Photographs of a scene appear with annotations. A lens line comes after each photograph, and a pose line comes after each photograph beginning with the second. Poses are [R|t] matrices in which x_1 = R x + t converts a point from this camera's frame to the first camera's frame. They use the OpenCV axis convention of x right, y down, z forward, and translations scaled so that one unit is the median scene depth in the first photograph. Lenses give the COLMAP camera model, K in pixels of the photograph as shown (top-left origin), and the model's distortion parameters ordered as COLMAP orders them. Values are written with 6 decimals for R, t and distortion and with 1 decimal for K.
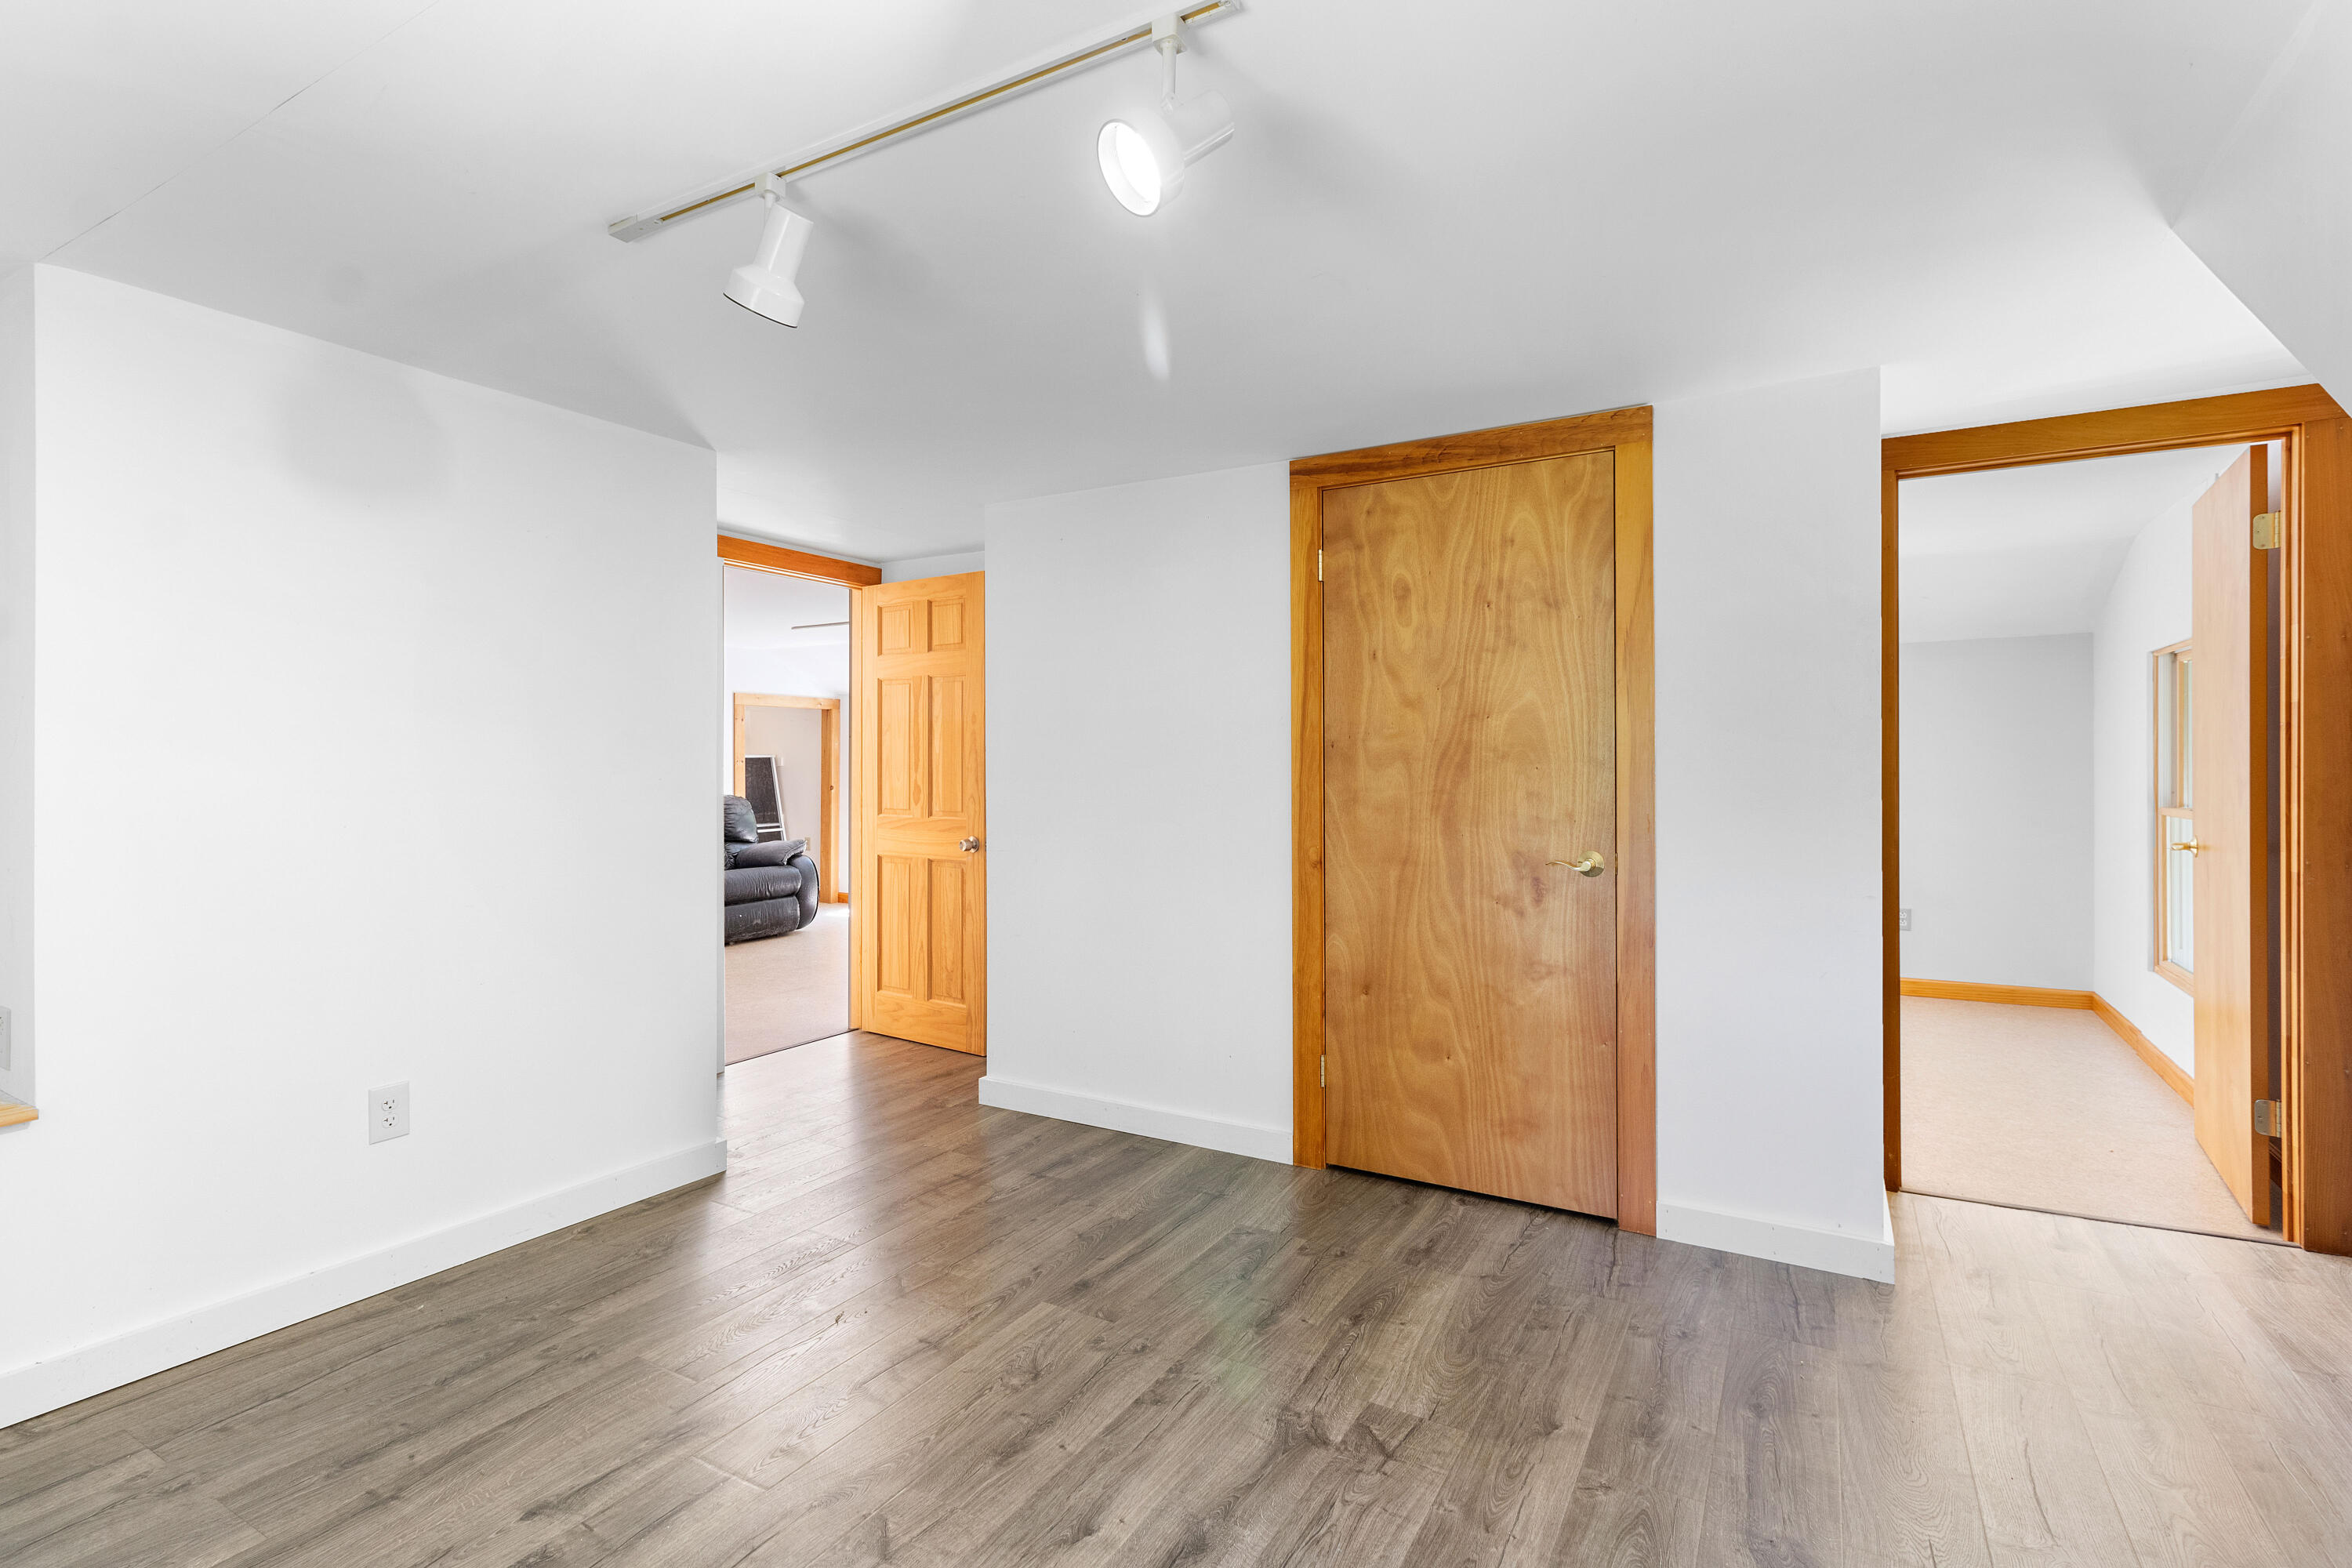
lens RADIAL K [[1098.7, 0, 1177.6], [0, 1098.7, 772.1], [0, 0, 1]] dist [0.002089, 0.000293]
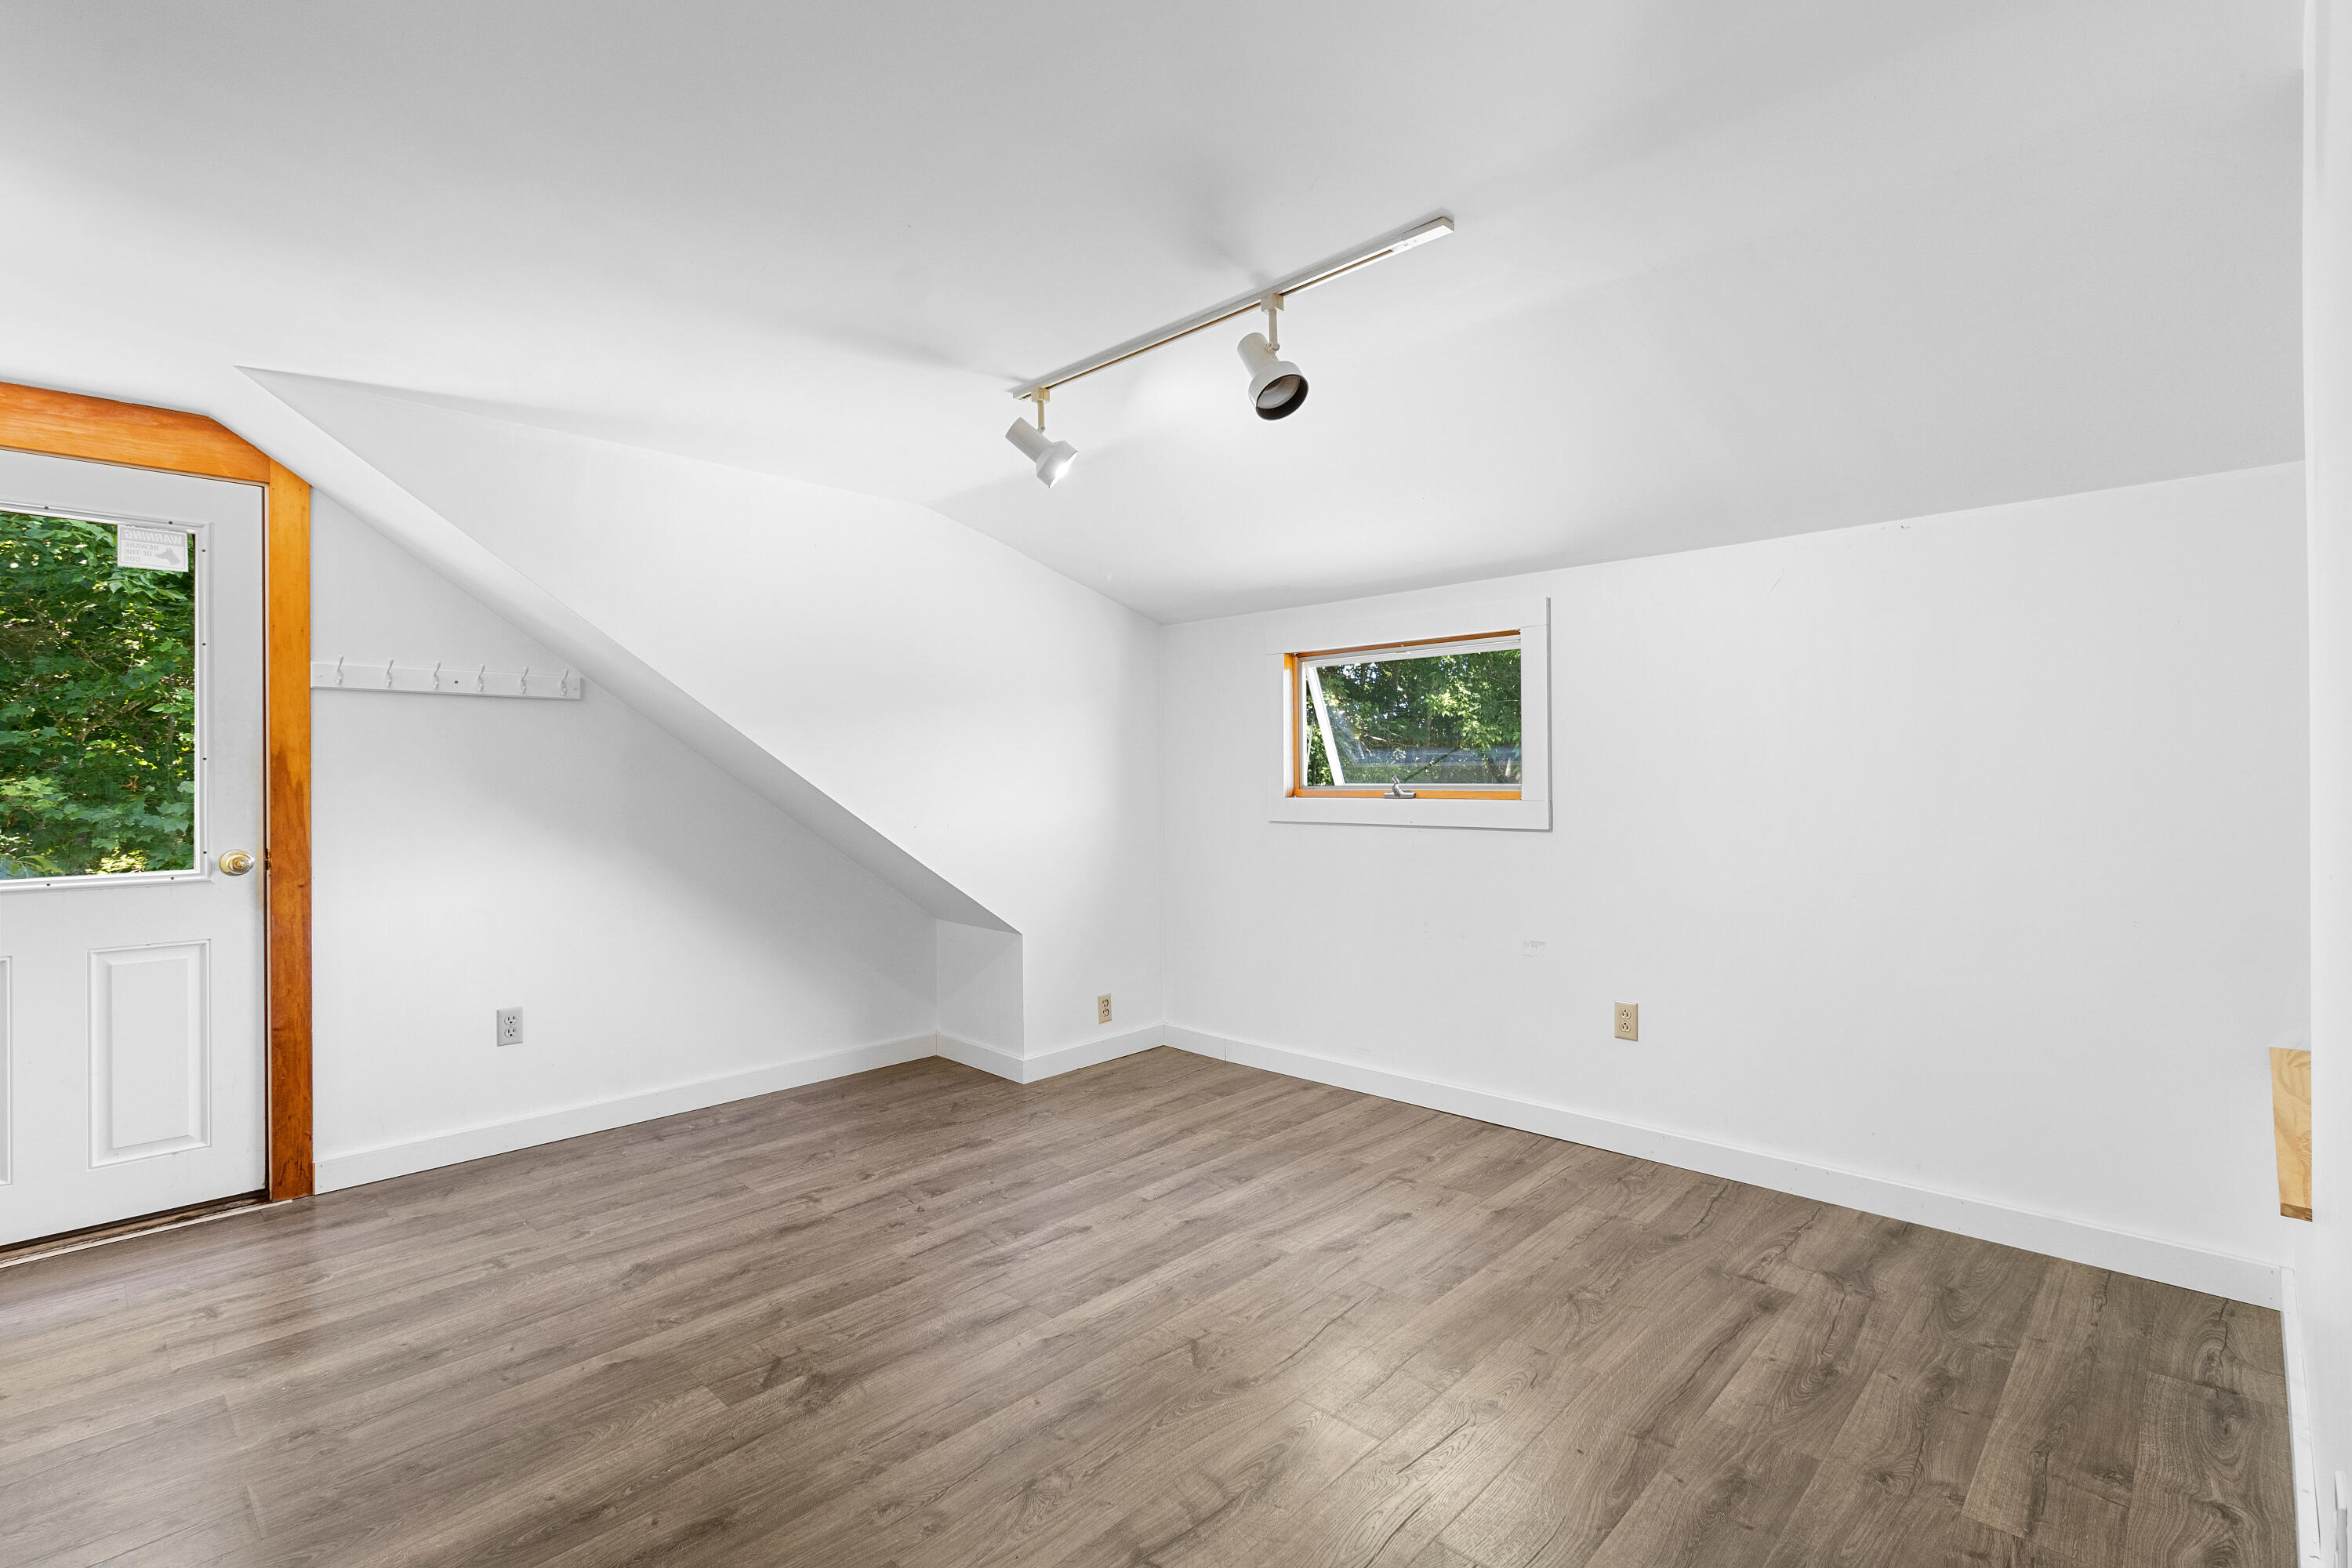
lens RADIAL K [[1098.7, 0, 1175.0], [0, 1098.7, 772.2], [0, 0, 1]] dist [0.002089, 0.000293]
pose [[-0.969859, 0.009973, 0.243461, -0.486861], [0.011956, 0.999906, 0.006668, -0.005678], [-0.243371, 0.009378, -0.969888, 1.941763]]
